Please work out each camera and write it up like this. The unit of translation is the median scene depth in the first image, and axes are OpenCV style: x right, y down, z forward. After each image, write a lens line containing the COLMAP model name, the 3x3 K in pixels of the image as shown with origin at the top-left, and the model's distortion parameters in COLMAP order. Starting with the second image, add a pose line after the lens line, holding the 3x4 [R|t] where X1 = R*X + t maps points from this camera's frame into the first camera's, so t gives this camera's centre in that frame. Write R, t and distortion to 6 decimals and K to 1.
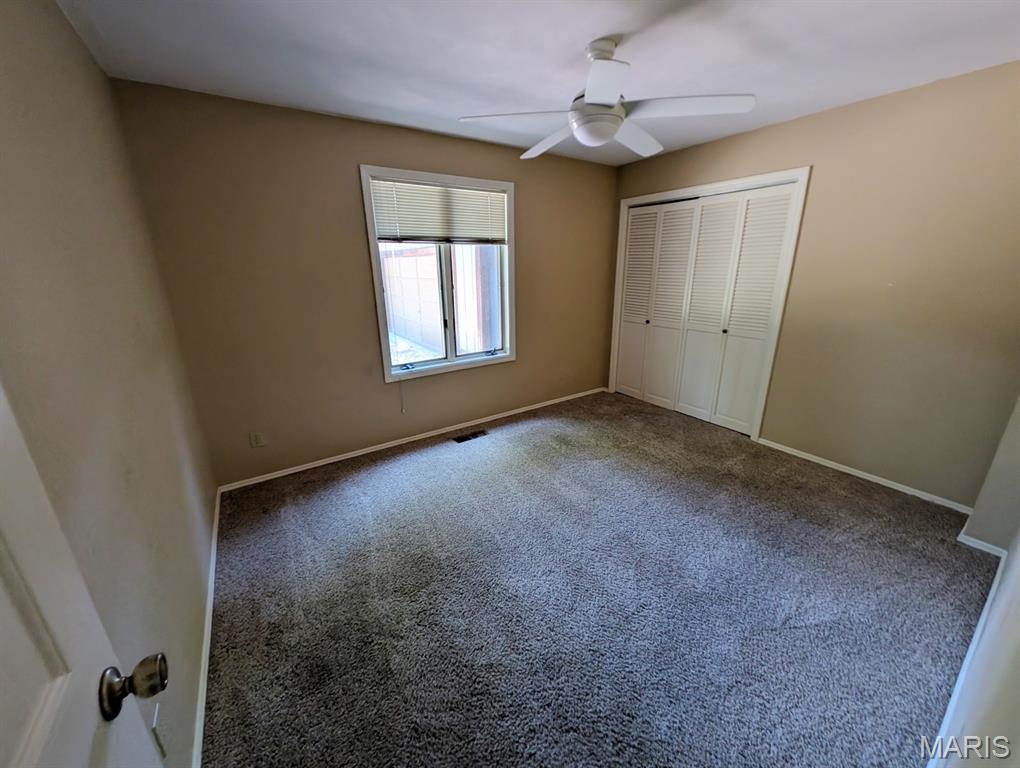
lens RADIAL K [[388.8, 0, 507.1], [0, 388.8, 385.4], [0, 0, 1]] dist [-0.001885, -0.002526]
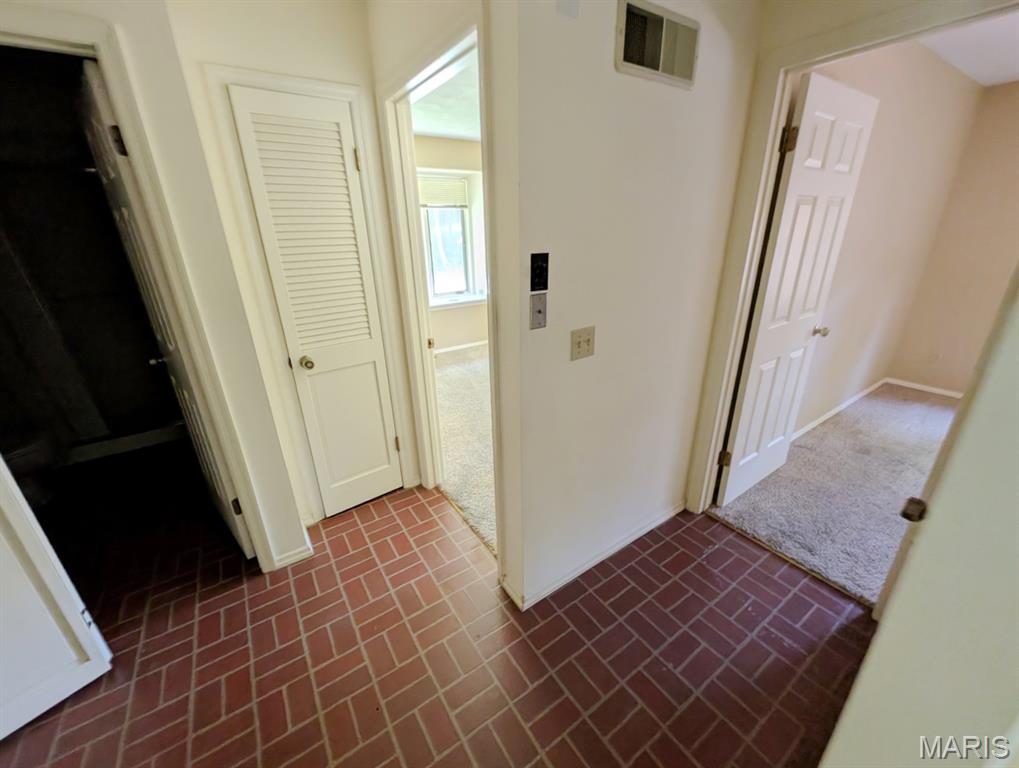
lens RADIAL K [[388.4, 0, 506.6], [0, 388.4, 385.4], [0, 0, 1]] dist [-0.001885, -0.002526]
pose [[-0.007579, 0.369755, -0.929098, 1.010962], [-0.269733, 0.893929, 0.357959, 0.238562], [0.962905, 0.253321, 0.092960, -0.802129]]
